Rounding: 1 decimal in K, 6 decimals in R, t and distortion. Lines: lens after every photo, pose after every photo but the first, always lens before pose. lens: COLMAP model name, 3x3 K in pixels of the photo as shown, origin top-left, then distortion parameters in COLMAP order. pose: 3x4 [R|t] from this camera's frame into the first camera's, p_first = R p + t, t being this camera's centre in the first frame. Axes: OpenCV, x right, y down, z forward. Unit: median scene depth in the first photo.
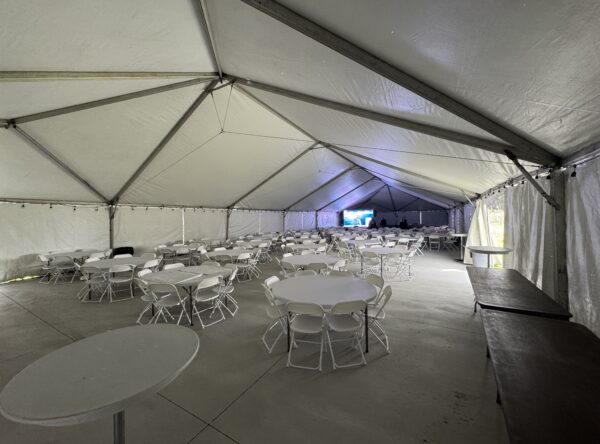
lens RADIAL K [[256.4, 0, 300.1], [0, 256.4, 221.0], [0, 0, 1]] dist [-0.004669, -0.000278]
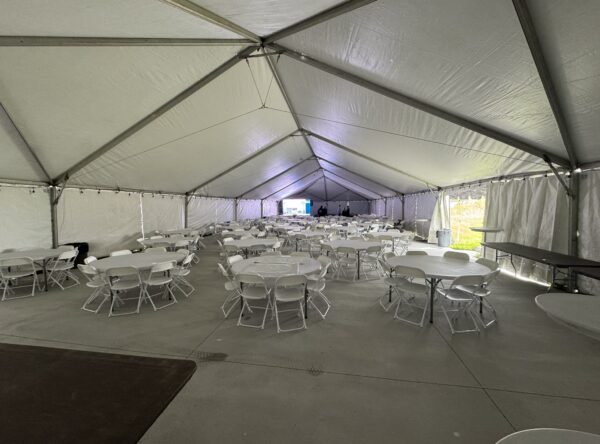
lens RADIAL K [[256.4, 0, 300.1], [0, 256.4, 222.9], [0, 0, 1]] dist [-0.004669, -0.000278]
pose [[0.930796, -0.017740, 0.365109, -0.289708], [0.000719, 0.998909, 0.046701, 0.007377], [-0.365539, -0.043206, 0.929793, 0.058659]]
